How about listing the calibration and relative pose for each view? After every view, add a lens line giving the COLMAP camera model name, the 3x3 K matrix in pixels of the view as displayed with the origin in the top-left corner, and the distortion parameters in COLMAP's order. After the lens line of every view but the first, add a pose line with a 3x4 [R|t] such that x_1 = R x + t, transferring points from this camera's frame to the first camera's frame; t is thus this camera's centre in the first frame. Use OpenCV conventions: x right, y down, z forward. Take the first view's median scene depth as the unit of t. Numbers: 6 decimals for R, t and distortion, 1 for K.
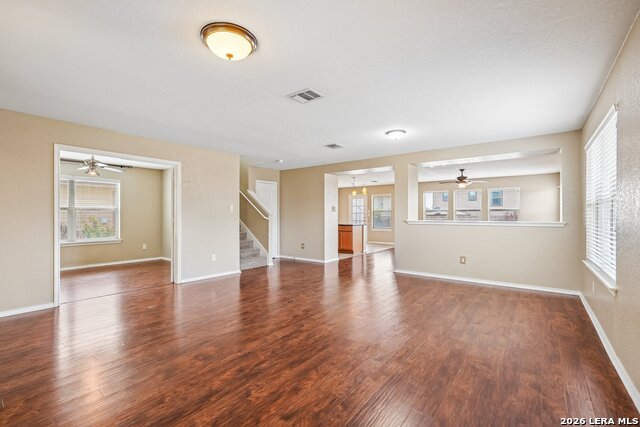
lens RADIAL K [[289.2, 0, 315.7], [0, 289.2, 214.8], [0, 0, 1]] dist [-0.001527, -0.000031]
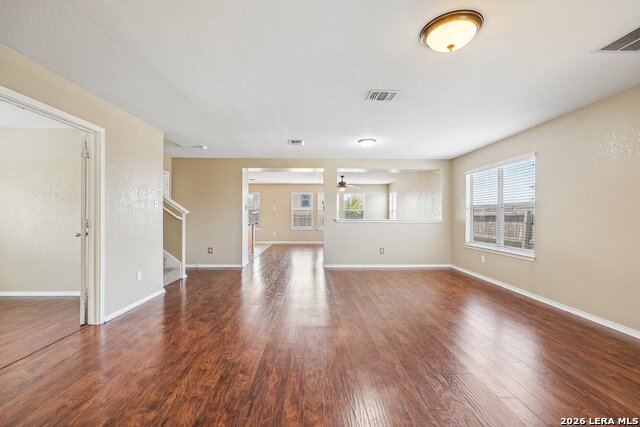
lens RADIAL K [[289.2, 0, 315.7], [0, 289.2, 214.8], [0, 0, 1]] dist [-0.001527, -0.000031]
pose [[0.770194, 0.002014, 0.637807, -0.441847], [-0.004493, 0.999987, 0.002269, 0.000284], [-0.637794, -0.004614, 0.770193, 0.195454]]
